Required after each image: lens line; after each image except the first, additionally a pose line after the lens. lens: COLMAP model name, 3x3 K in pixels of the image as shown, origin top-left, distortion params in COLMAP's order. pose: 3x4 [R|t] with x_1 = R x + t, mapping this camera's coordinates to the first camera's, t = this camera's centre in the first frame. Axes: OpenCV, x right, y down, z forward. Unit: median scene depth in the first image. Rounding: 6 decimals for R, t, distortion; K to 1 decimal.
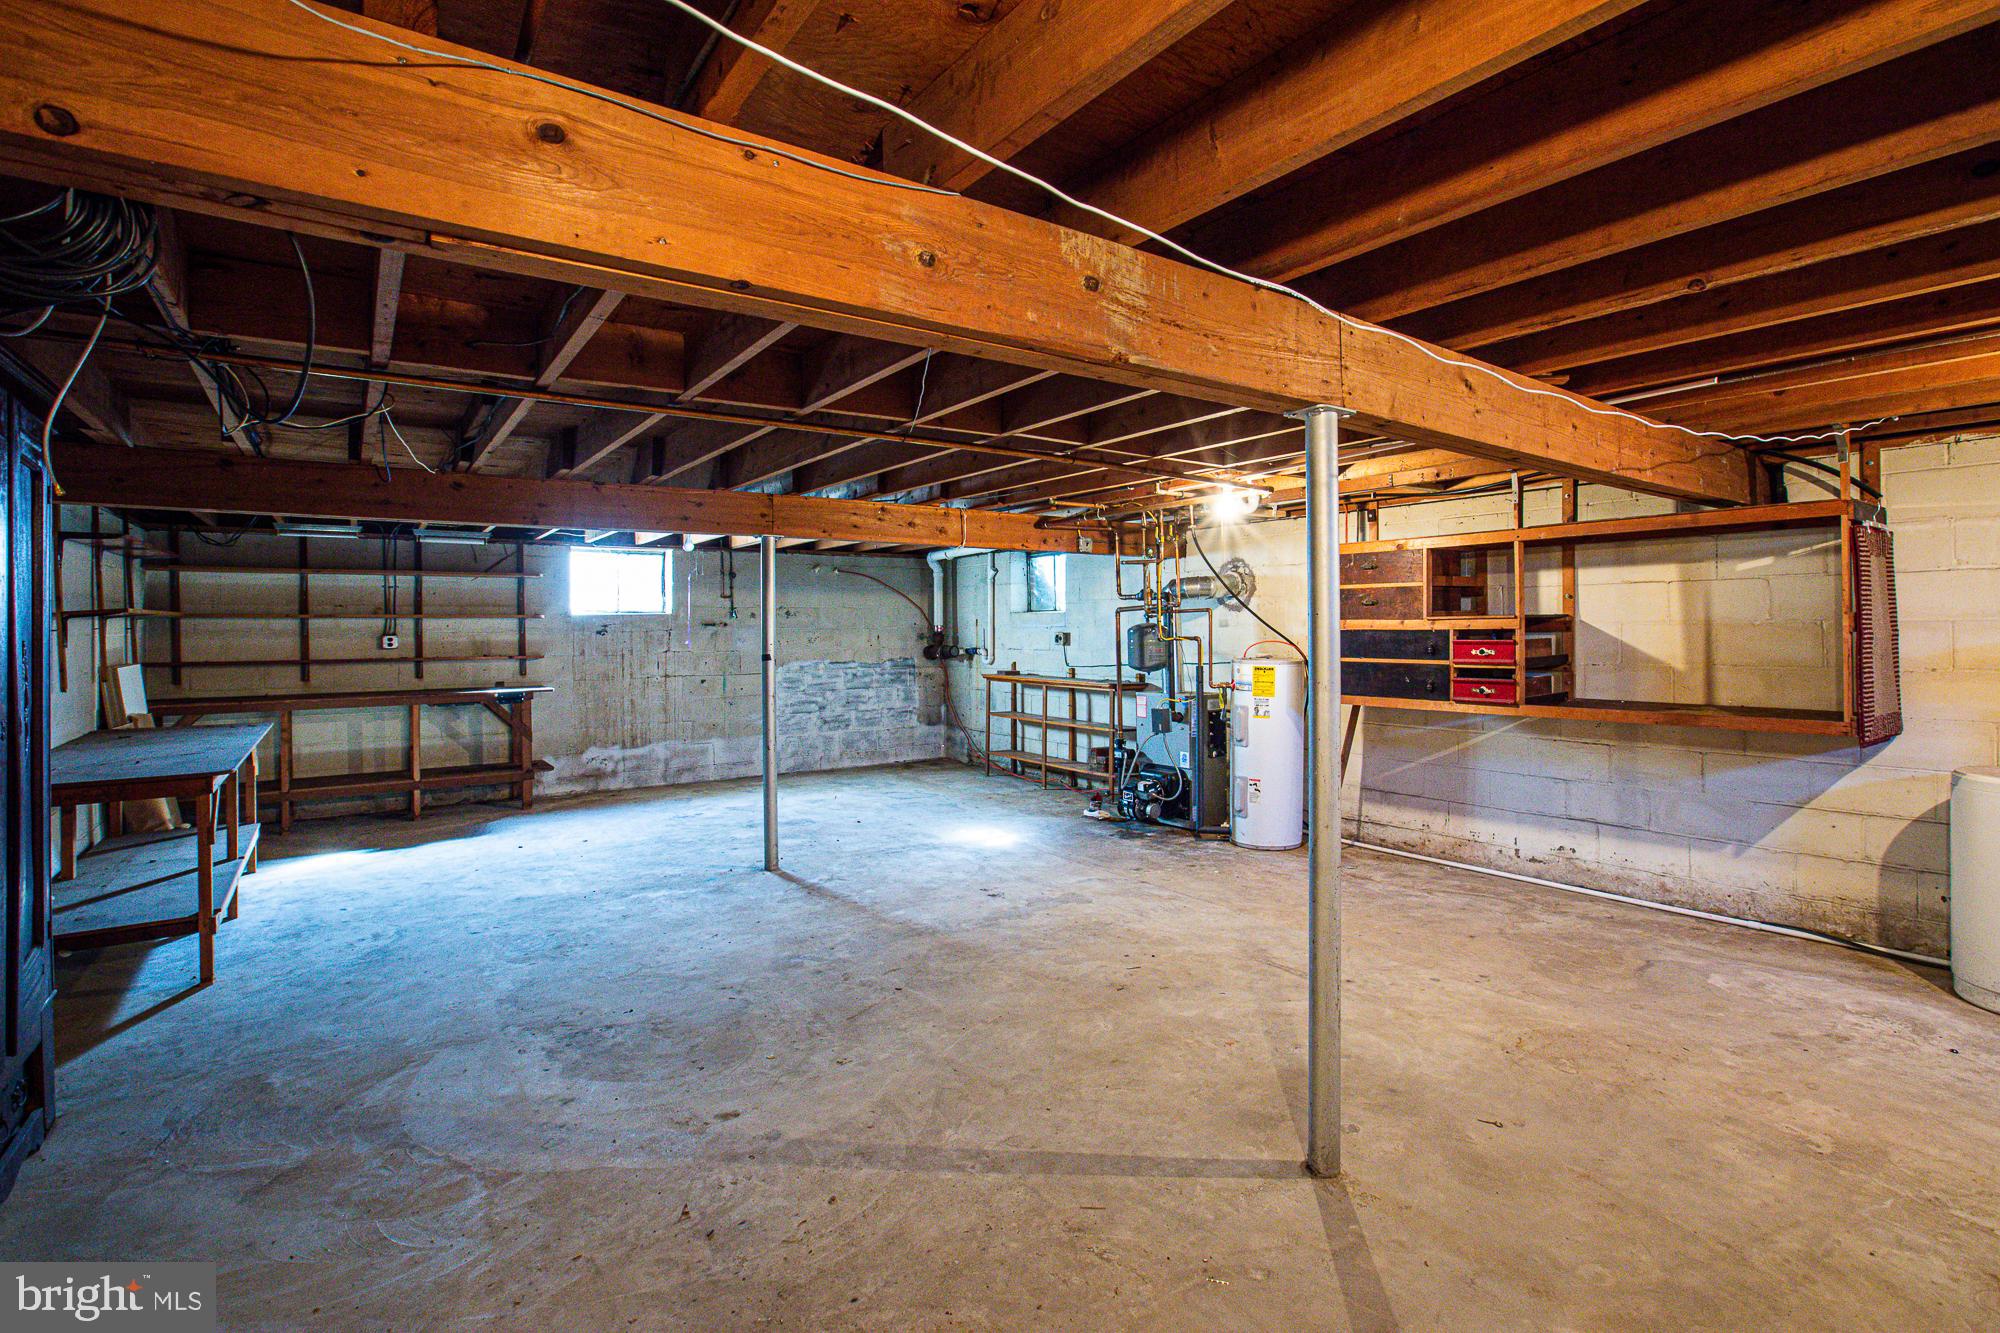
lens RADIAL K [[933.0, 0, 1035.5], [0, 933.0, 615.1], [0, 0, 1]] dist [-0.046992, 0.012348]
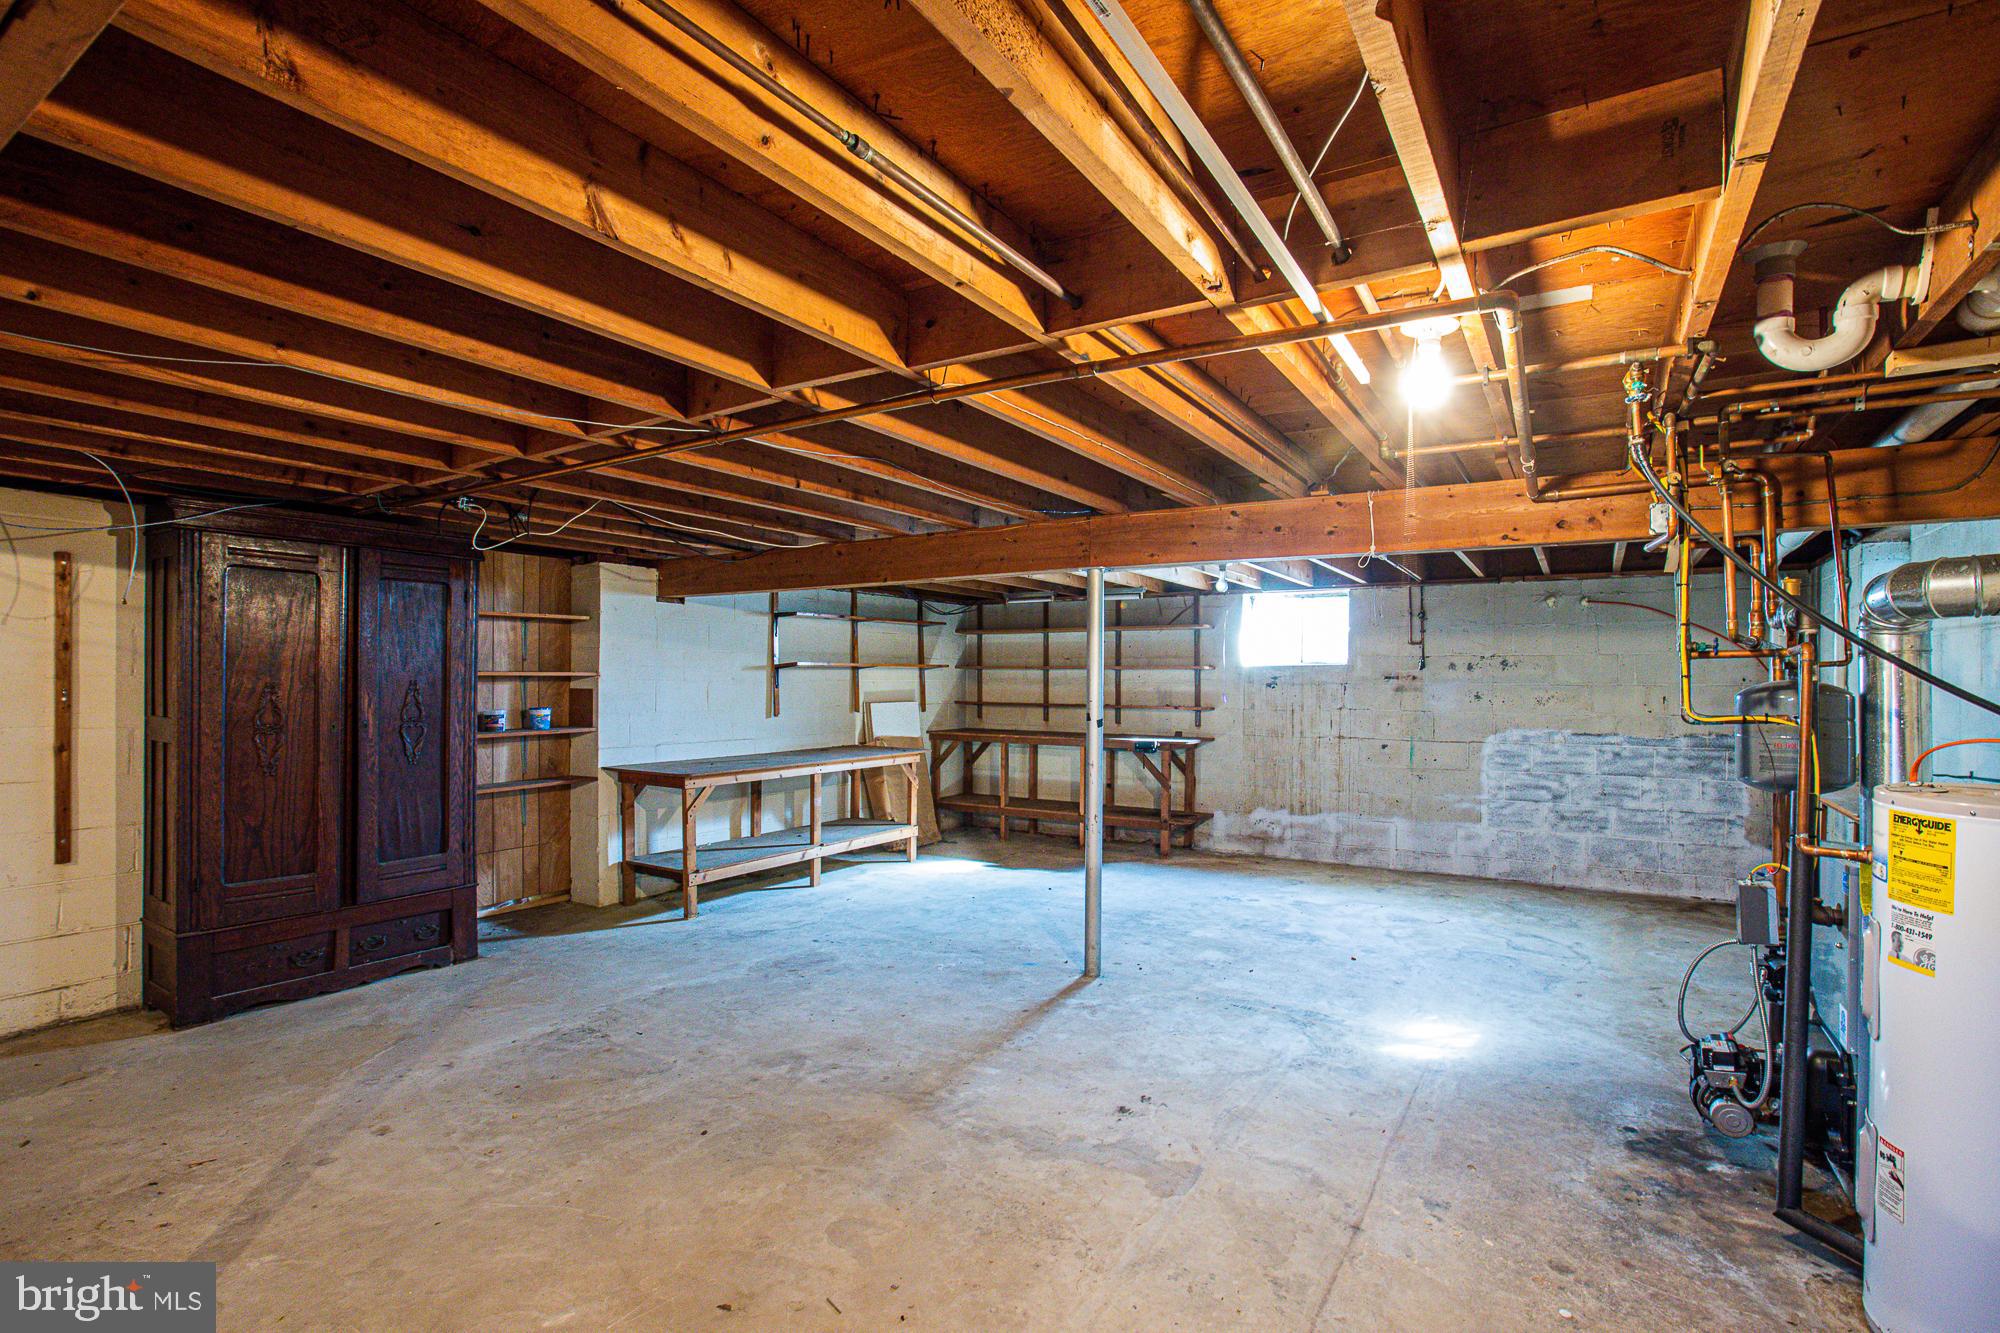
lens RADIAL K [[933.0, 0, 1013.2], [0, 933.0, 661.7], [0, 0, 1]] dist [-0.046992, 0.012348]
pose [[0.380056, -0.007764, -0.924931, 0.309473], [0.000931, 0.999967, -0.008011, 0.002836], [0.924963, 0.002184, 0.380051, 0.427609]]
